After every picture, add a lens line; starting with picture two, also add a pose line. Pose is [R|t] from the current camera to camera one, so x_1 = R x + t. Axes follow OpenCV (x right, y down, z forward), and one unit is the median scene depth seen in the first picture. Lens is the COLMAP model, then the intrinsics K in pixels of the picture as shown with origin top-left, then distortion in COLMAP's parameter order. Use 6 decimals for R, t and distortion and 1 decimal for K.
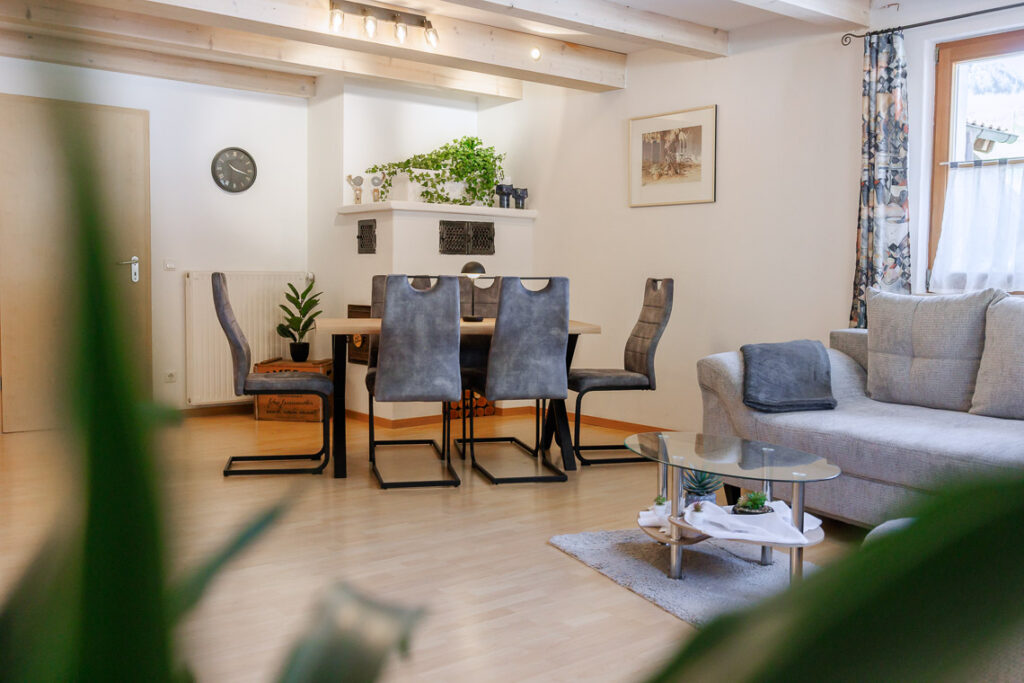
lens RADIAL K [[959.4, 0, 512.0], [0, 959.4, 341.5], [0, 0, 1]] dist [-0.009225, 0.005150]
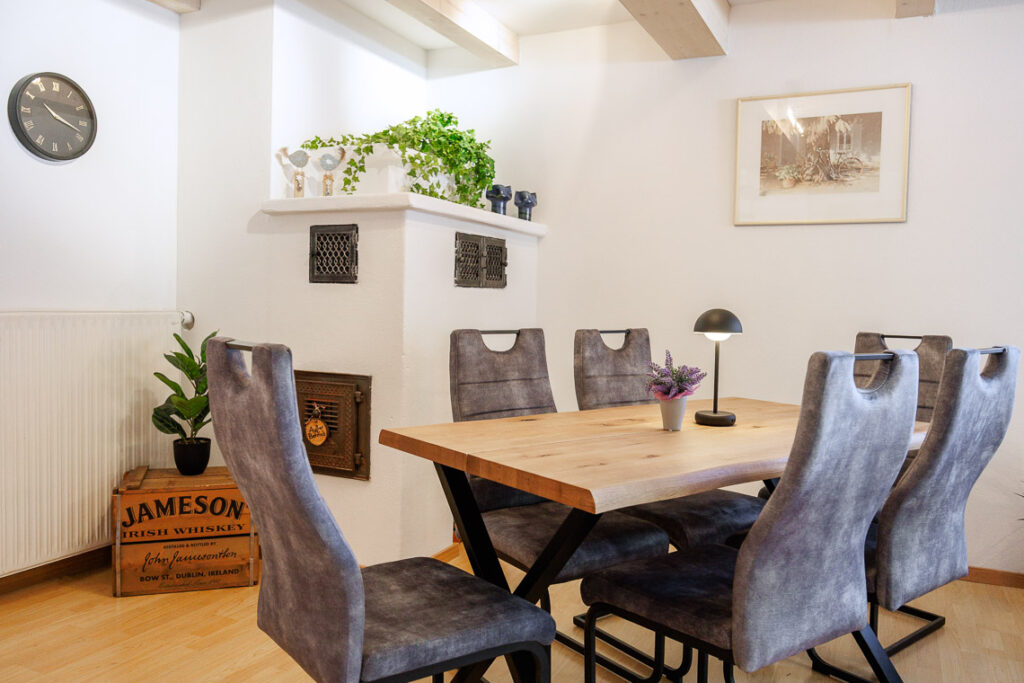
lens RADIAL K [[786.2, 0, 512.1], [0, 786.2, 336.9], [0, 0, 1]] dist [0.004530, 0.001338]
pose [[0.904759, -0.009259, 0.425824, -0.337089], [0.016525, 0.999774, -0.013373, -0.066953], [-0.425604, 0.019136, 0.904707, 0.690206]]
